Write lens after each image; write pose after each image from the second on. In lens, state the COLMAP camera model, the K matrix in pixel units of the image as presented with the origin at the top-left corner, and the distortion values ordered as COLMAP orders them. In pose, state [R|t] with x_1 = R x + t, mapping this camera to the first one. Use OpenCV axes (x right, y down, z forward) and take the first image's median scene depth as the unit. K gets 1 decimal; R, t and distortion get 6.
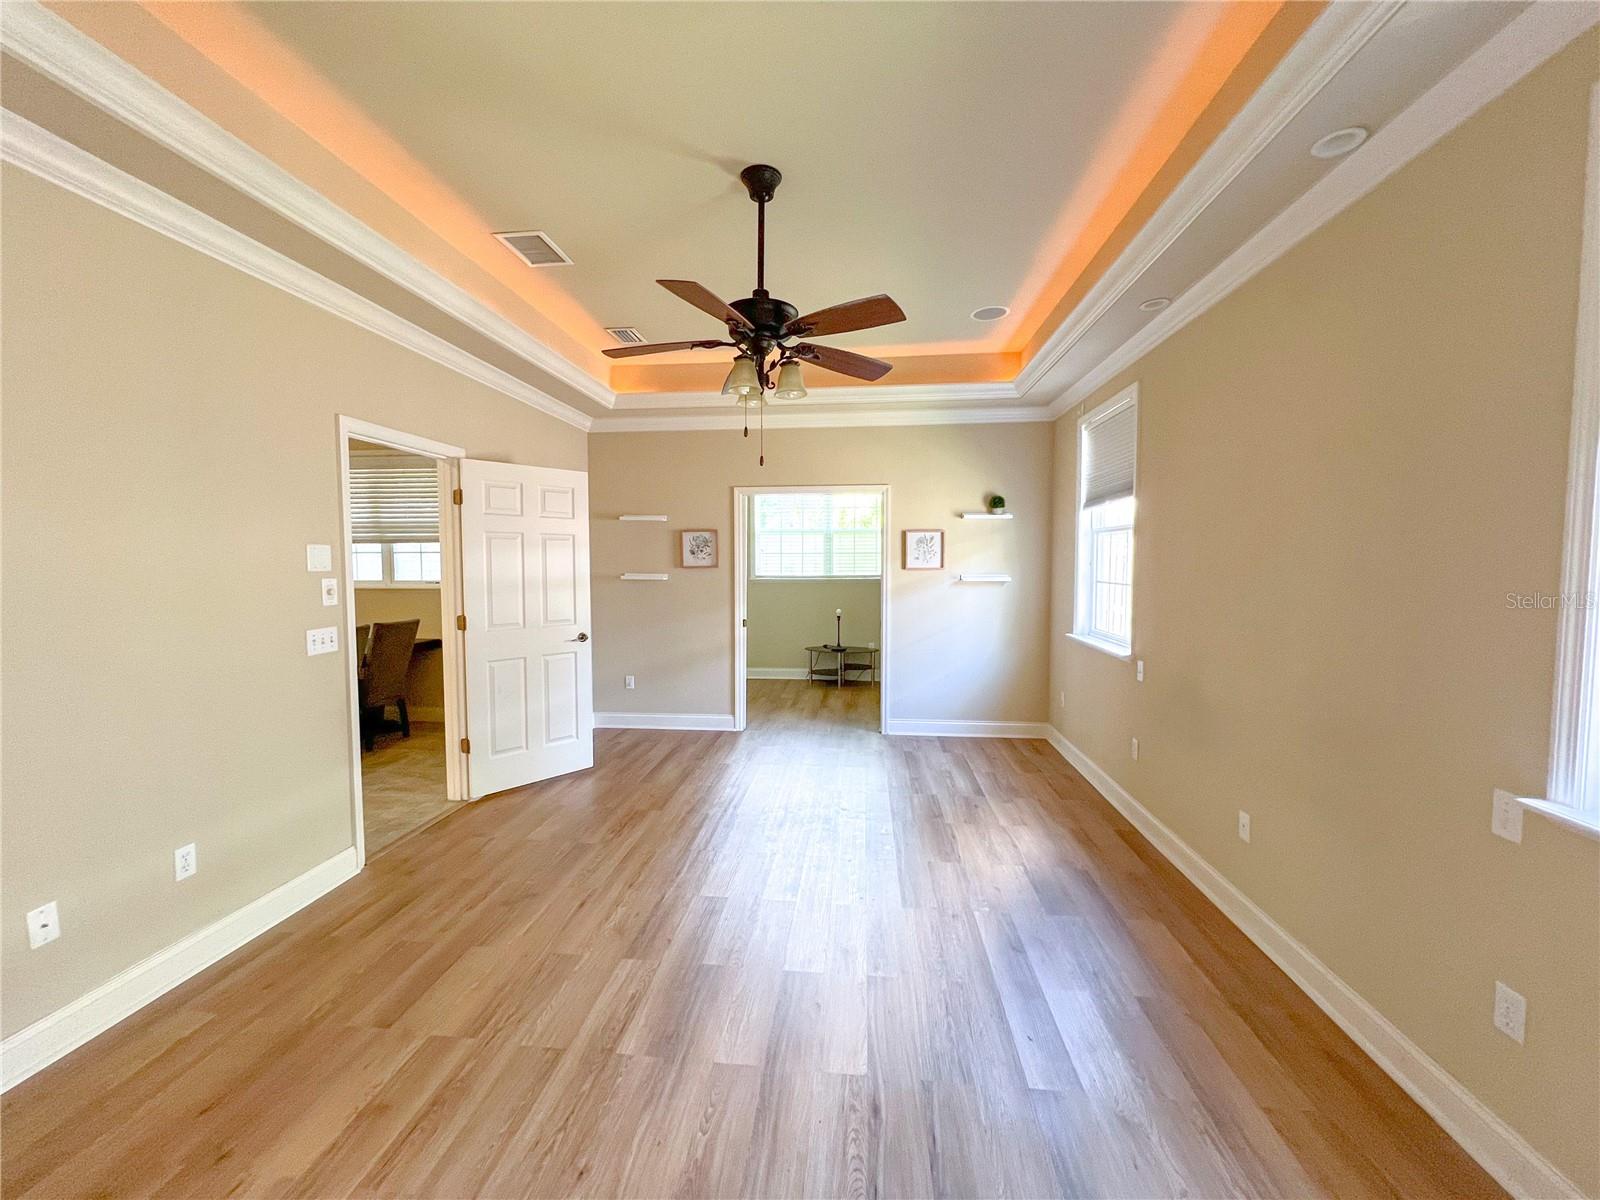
lens RADIAL K [[640.8, 0, 797.2], [0, 640.8, 596.8], [0, 0, 1]] dist [-0.000913, -0.000042]
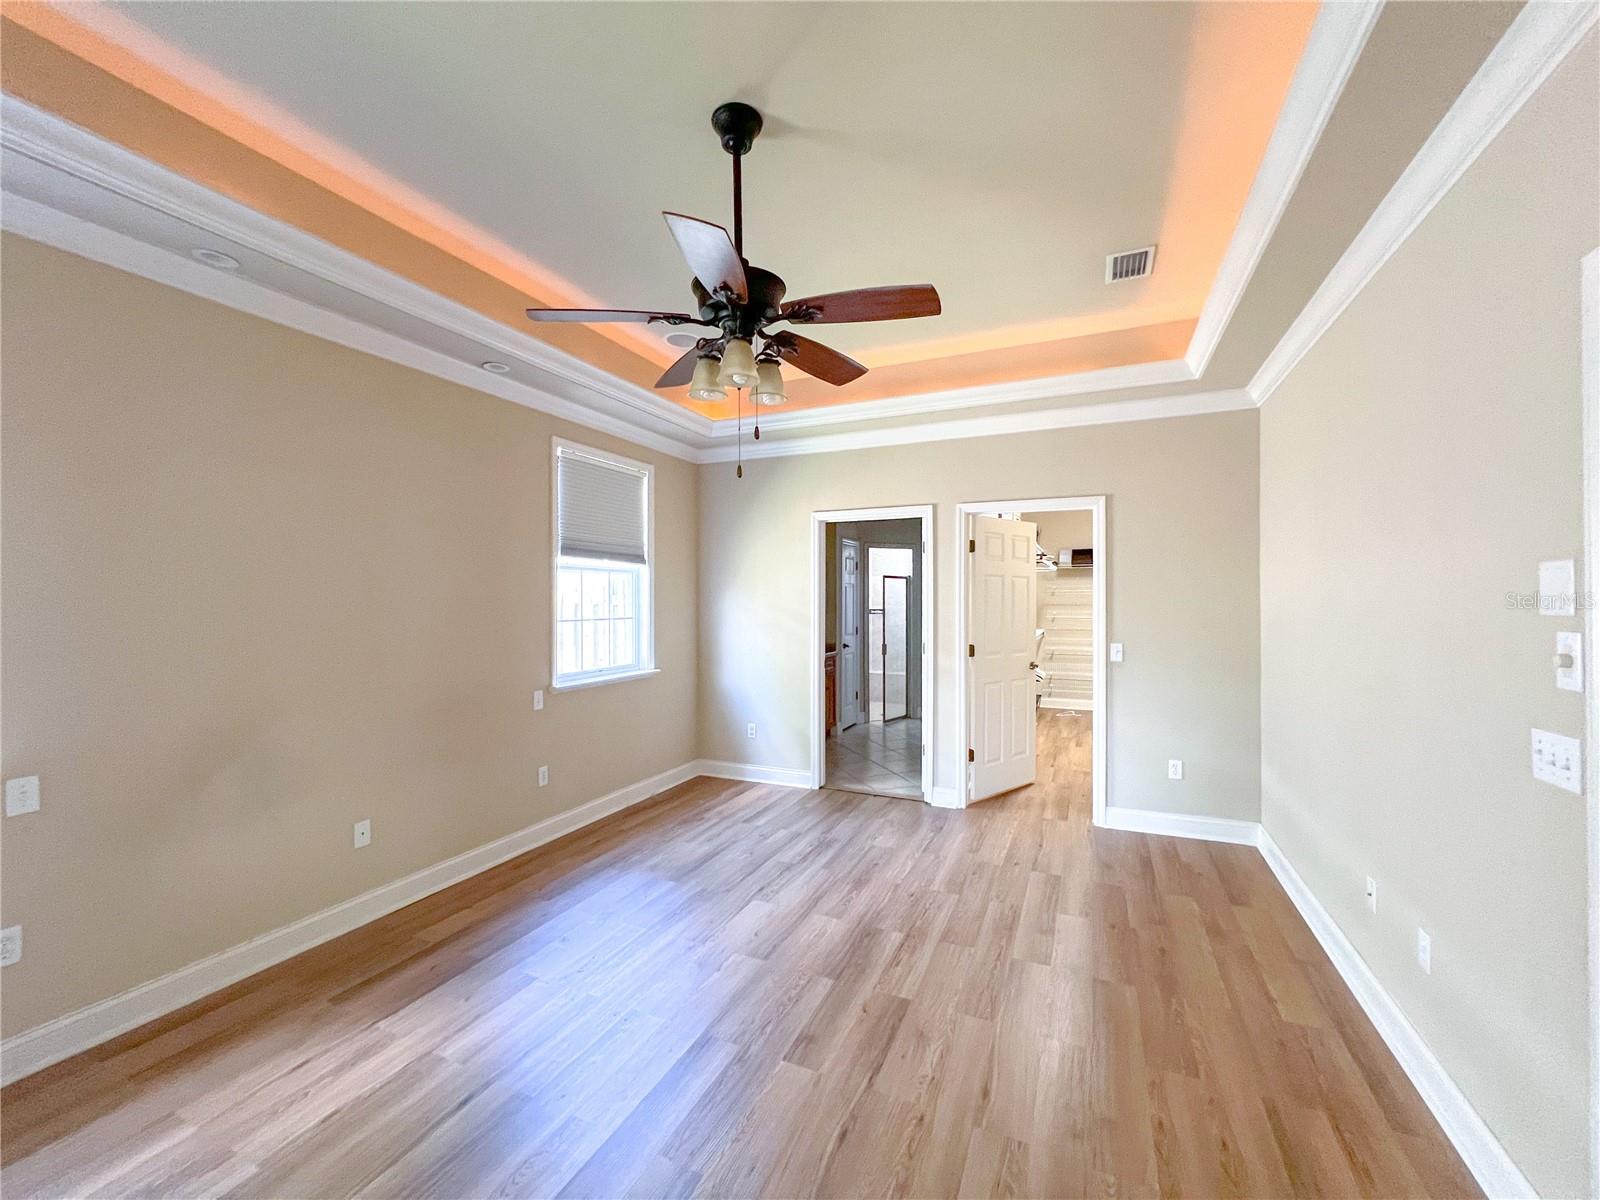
lens RADIAL K [[642.1, 0, 798.9], [0, 642.1, 599.6], [0, 0, 1]] dist [-0.000709, -0.000278]
pose [[-0.946396, 0.003242, 0.322993, -0.401653], [0.021603, 0.998346, 0.053276, -0.099617], [-0.322286, 0.057397, -0.944901, 1.827726]]
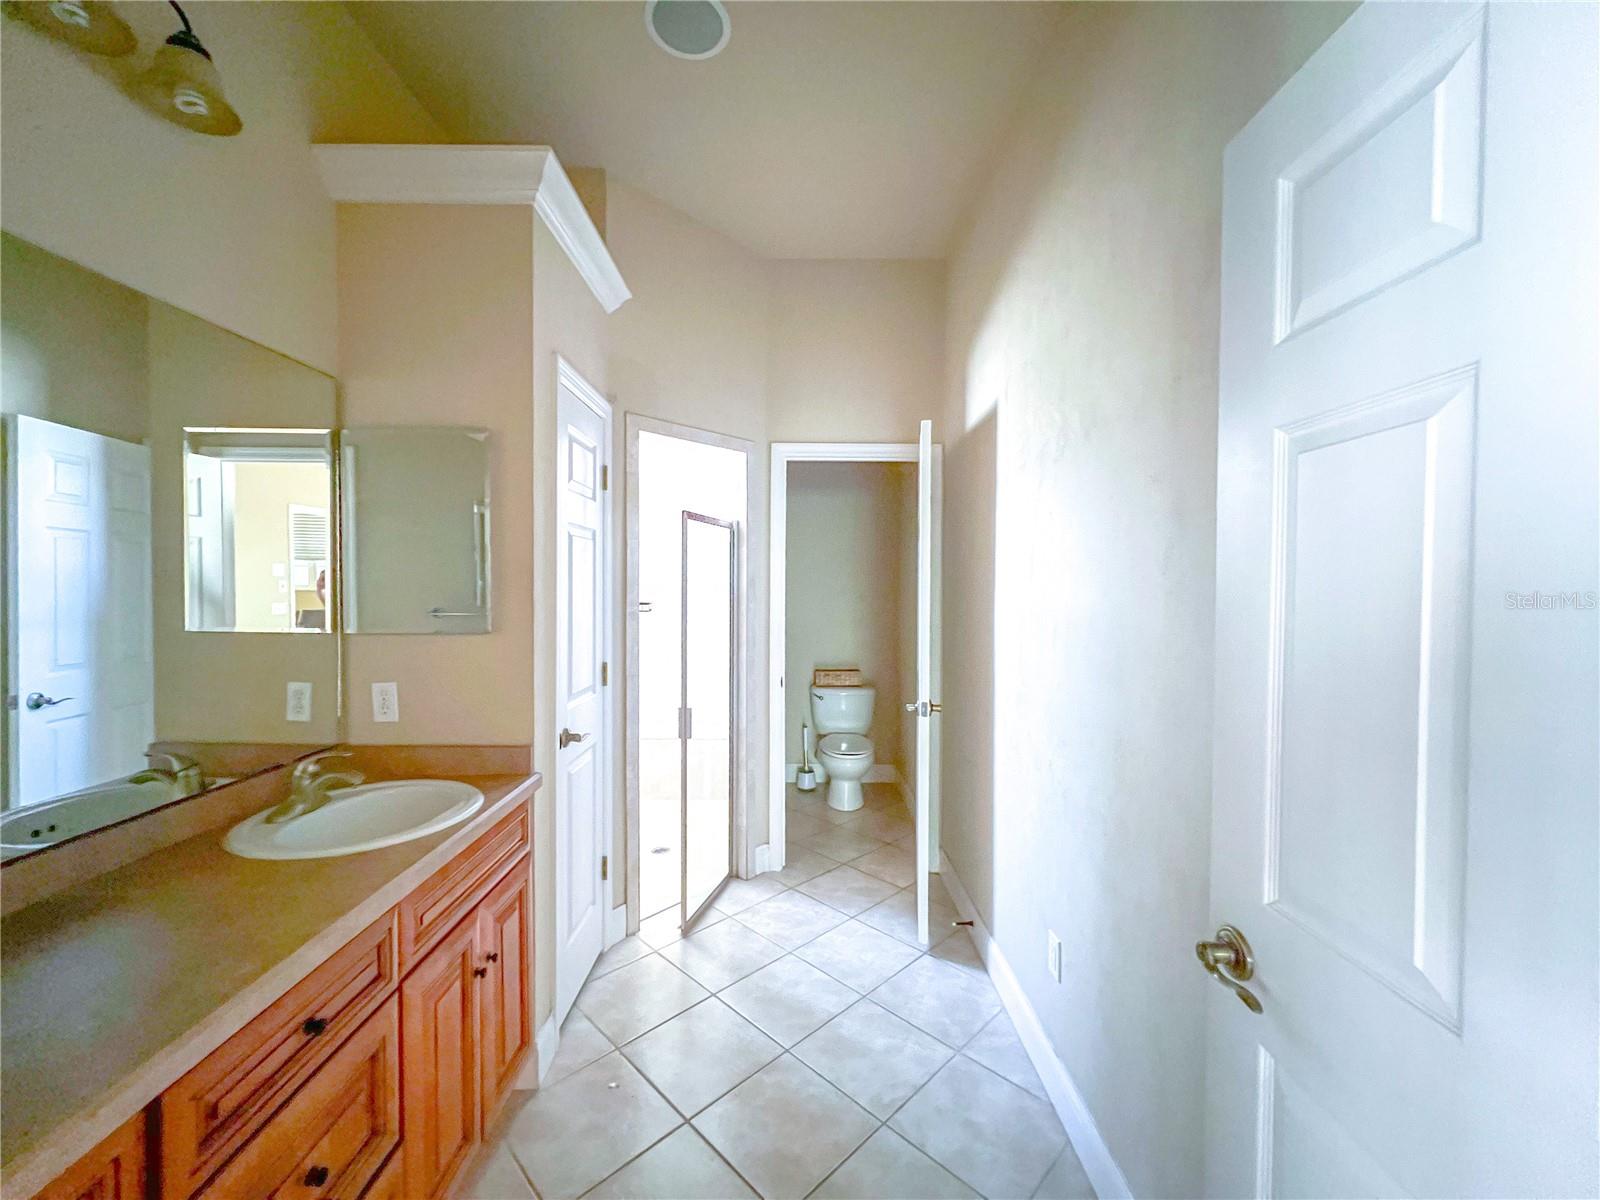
lens RADIAL K [[642.1, 0, 795.9], [0, 642.1, 596.9], [0, 0, 1]] dist [-0.000709, -0.000278]
pose [[-0.995416, -0.000360, -0.095642, -0.195746], [-0.007408, 0.997279, 0.073348, -0.052512], [0.095356, 0.073721, -0.992710, 1.060777]]
